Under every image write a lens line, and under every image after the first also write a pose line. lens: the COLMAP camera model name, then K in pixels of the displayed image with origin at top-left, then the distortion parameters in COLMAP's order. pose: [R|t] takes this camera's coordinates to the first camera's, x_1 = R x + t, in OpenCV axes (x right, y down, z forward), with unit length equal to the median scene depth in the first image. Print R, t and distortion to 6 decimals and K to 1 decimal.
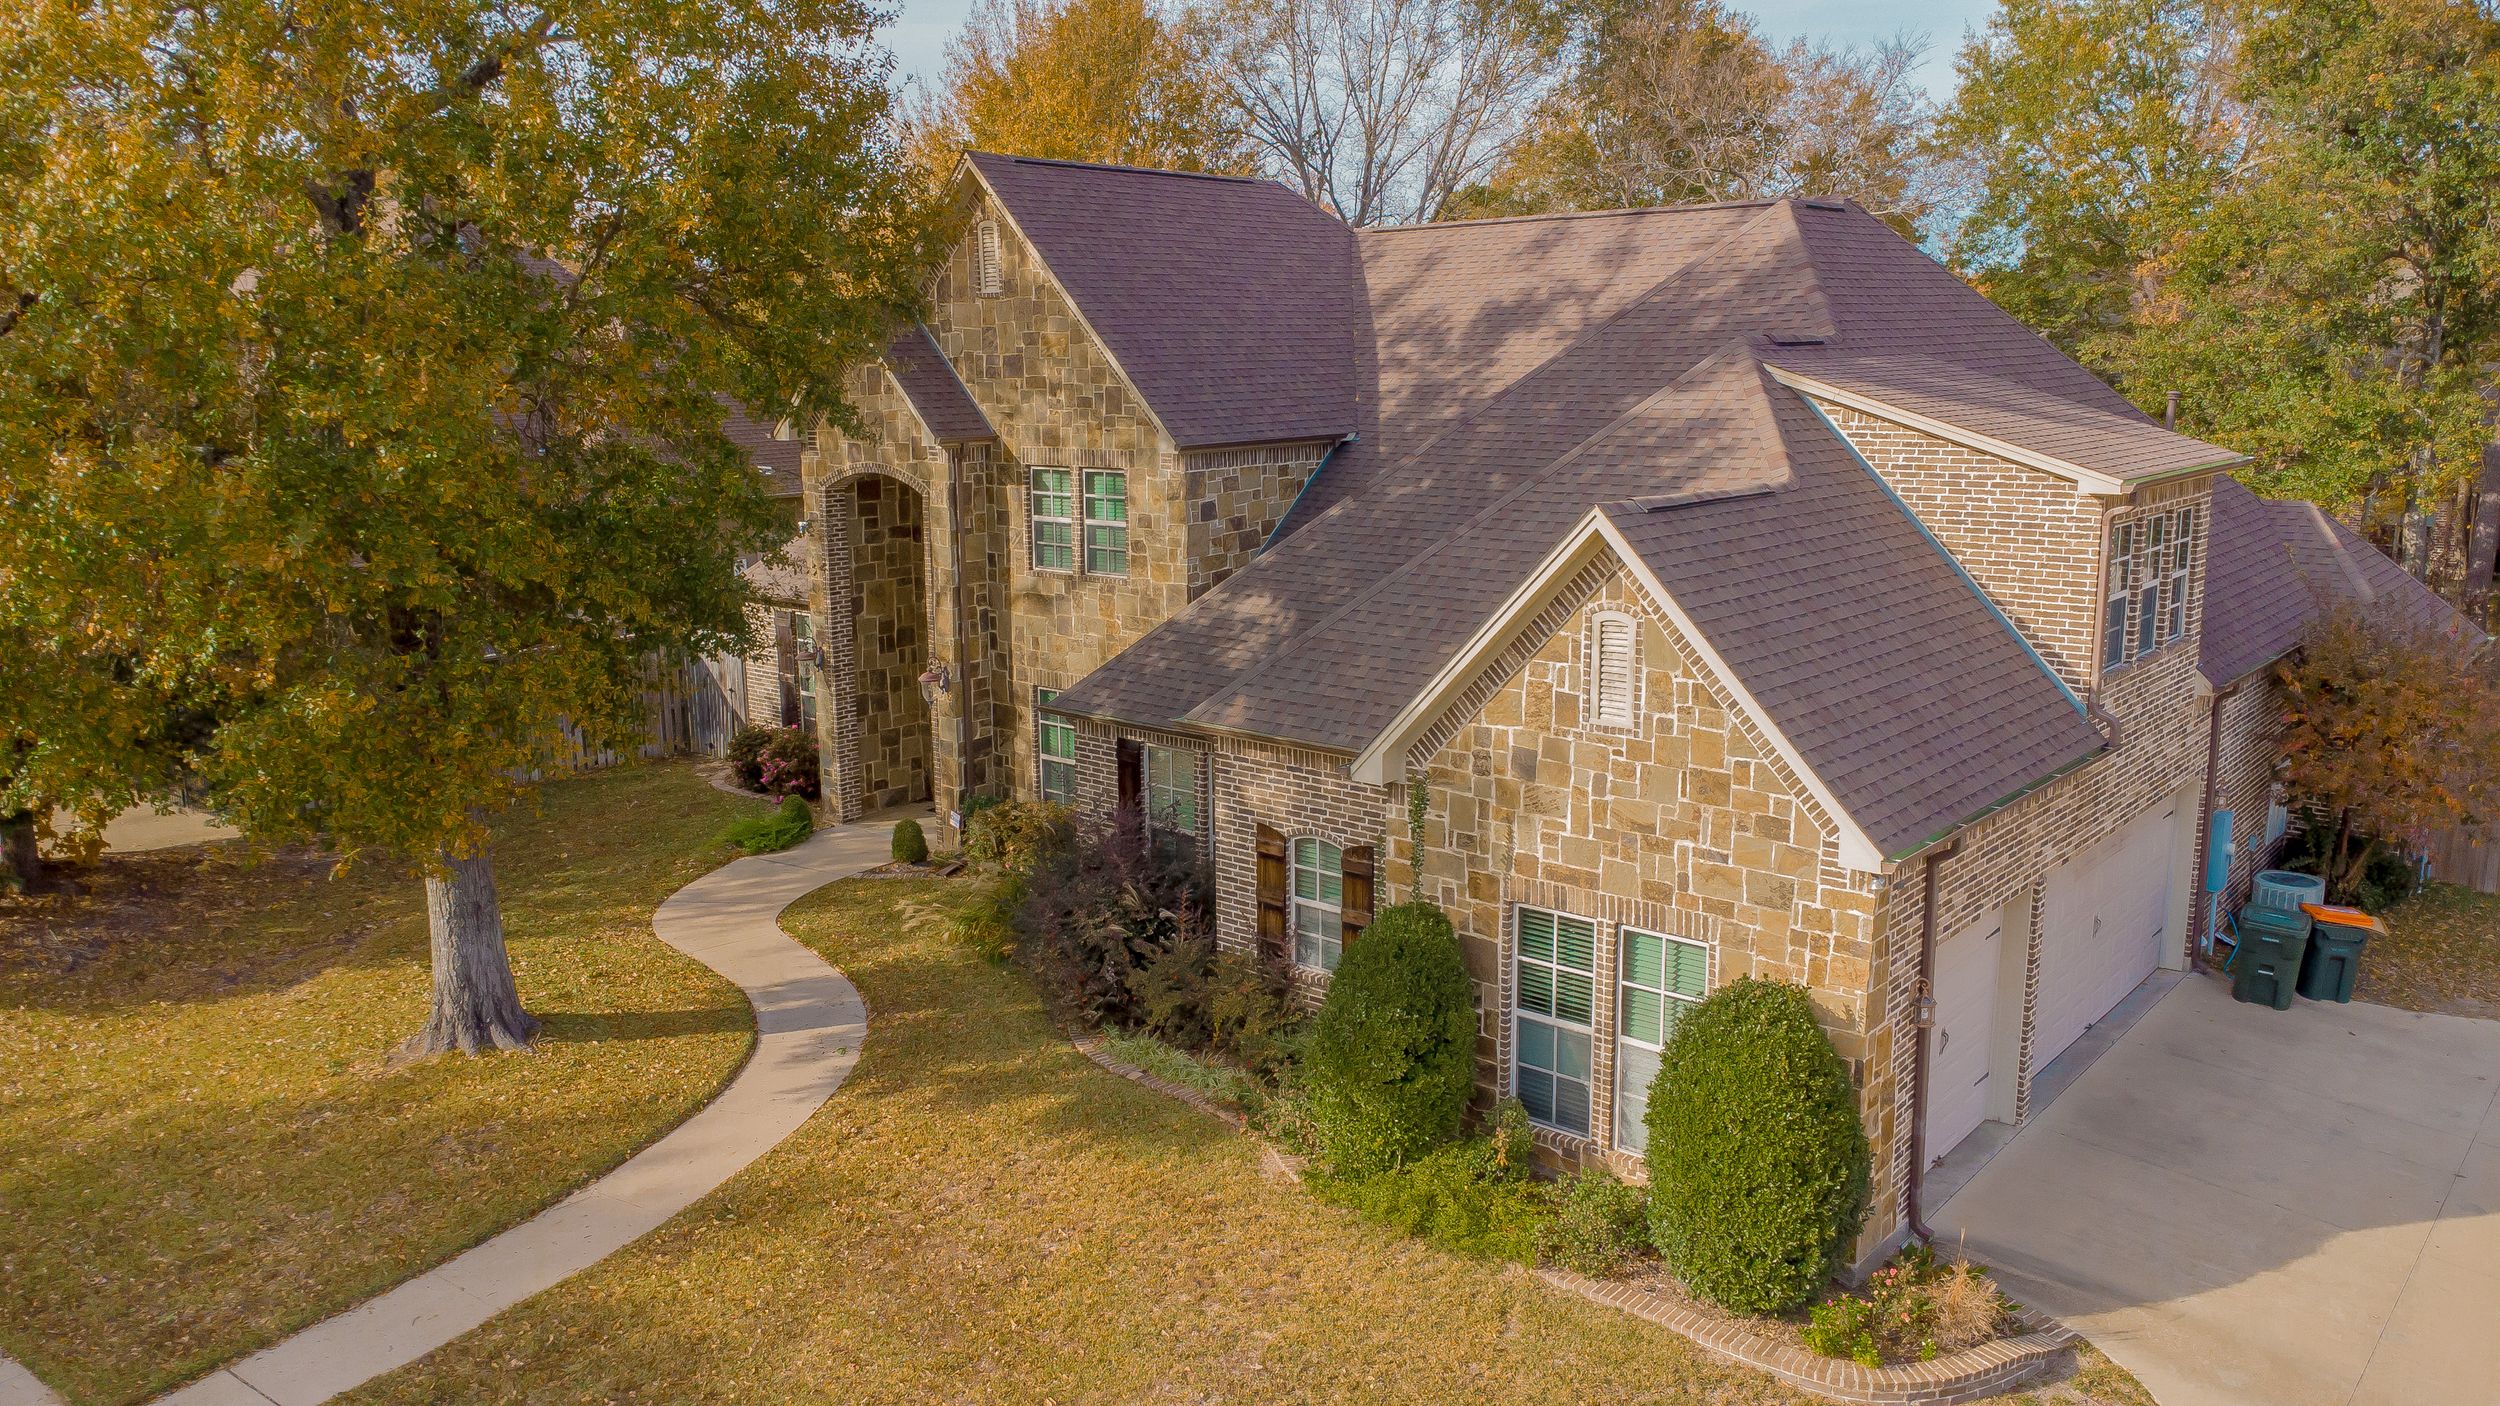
lens RADIAL K [[1853.9, 0, 1233.6], [0, 1853.9, 693.0], [0, 0, 1]] dist [0.003319, 0.003136]
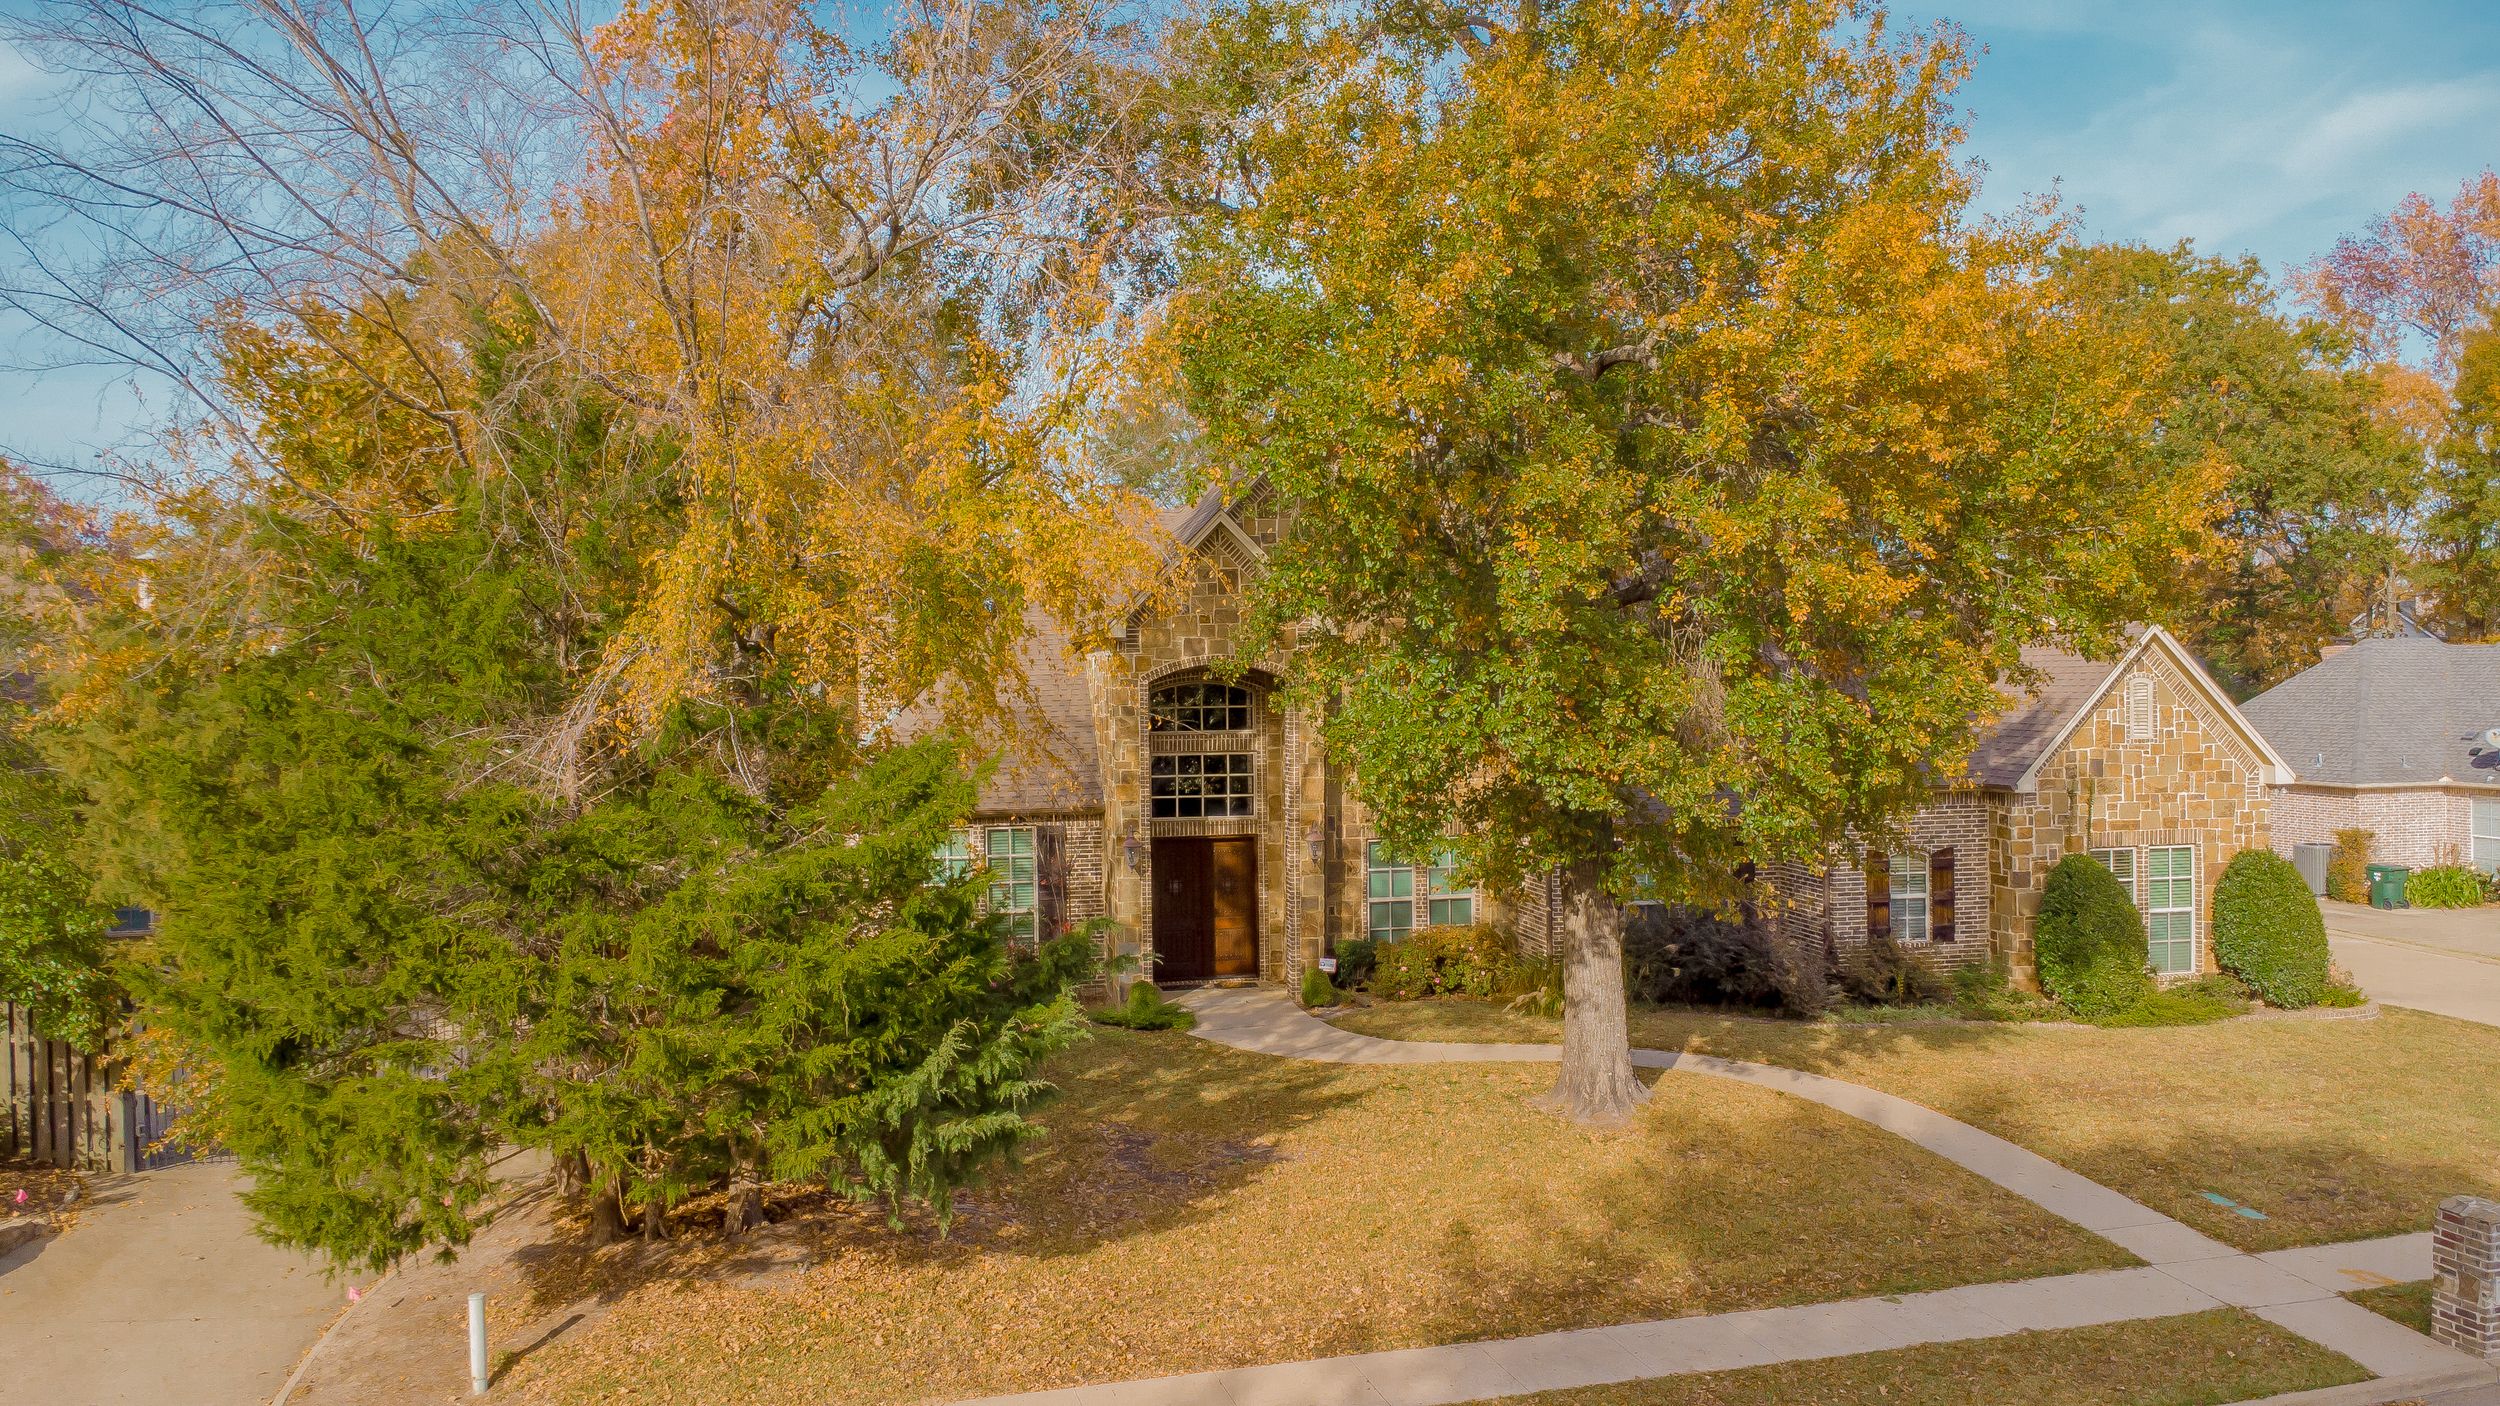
lens RADIAL K [[1841.7, 0, 1250.0], [0, 1841.7, 703.0], [0, 0, 1]] dist [0.006663, 0.003673]
pose [[0.600323, -0.008509, 0.799713, -1.525464], [0.154554, 0.982328, -0.105568, 0.033028], [-0.784682, 0.186973, 0.591029, 0.489145]]
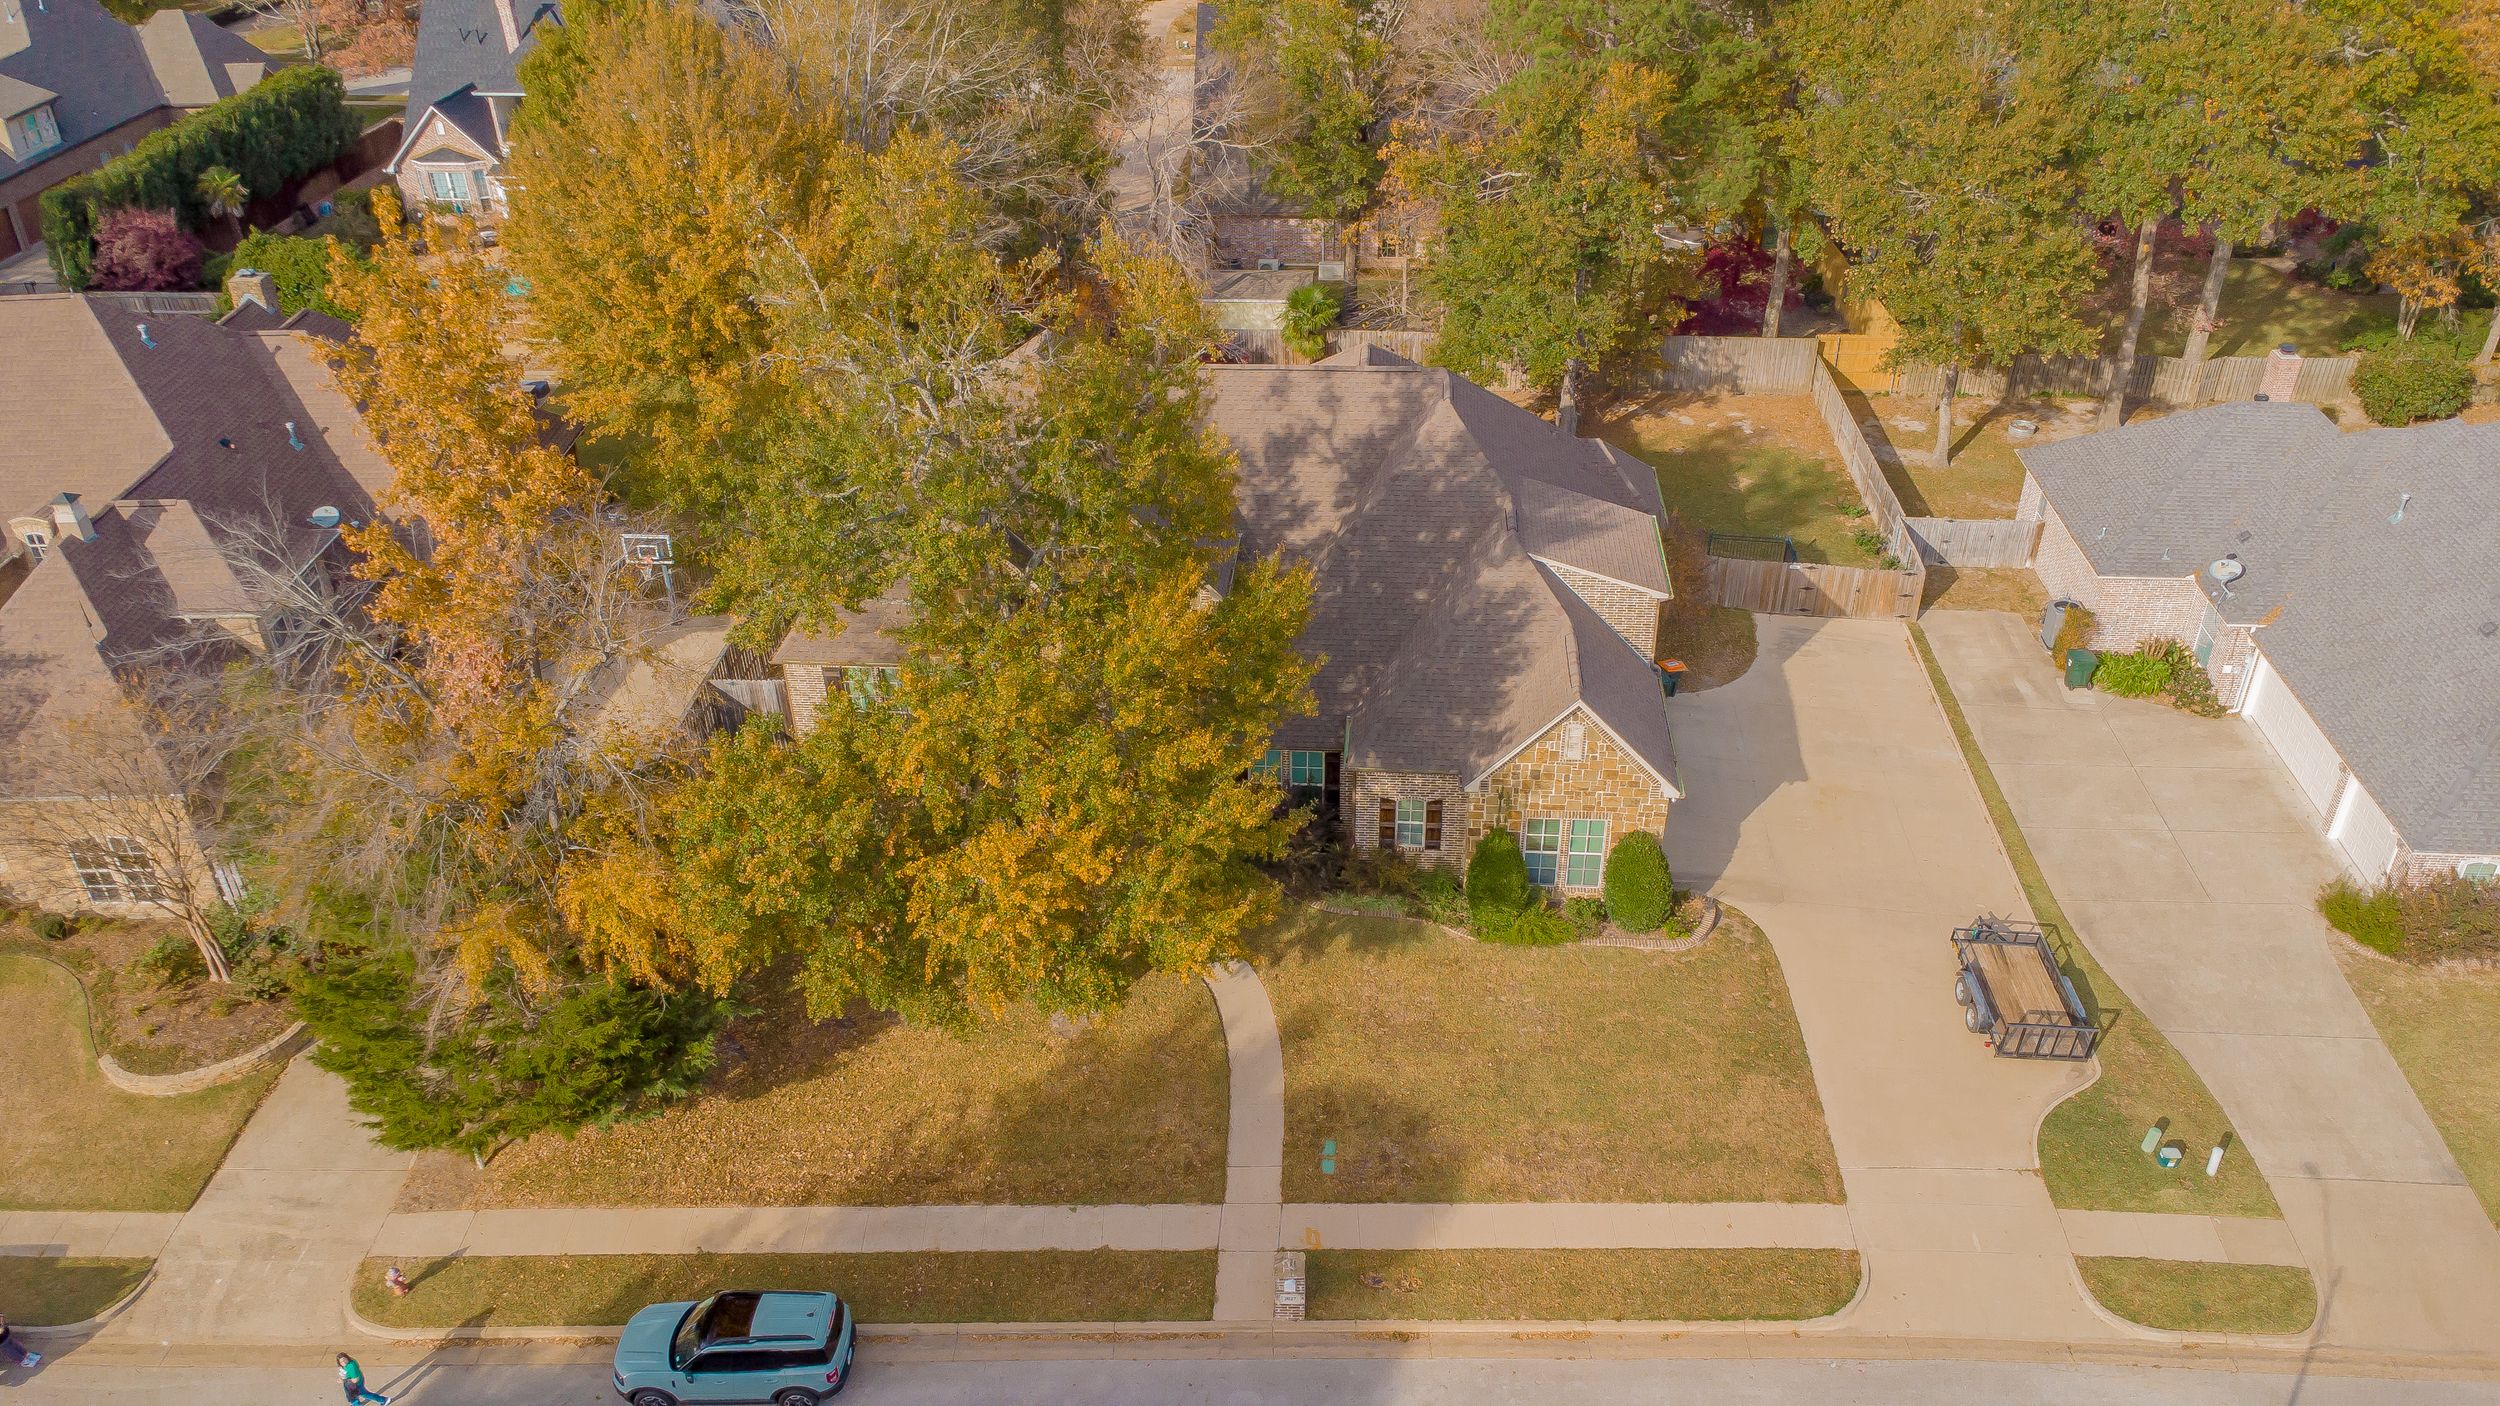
lens RADIAL K [[1841.7, 0, 1250.0], [0, 1841.7, 703.0], [0, 0, 1]] dist [0.006663, 0.003673]
pose [[0.804584, -0.322941, 0.498352, -1.262444], [0.122633, 0.911471, 0.392659, -0.990944], [-0.581039, -0.254813, 0.772958, -0.686281]]
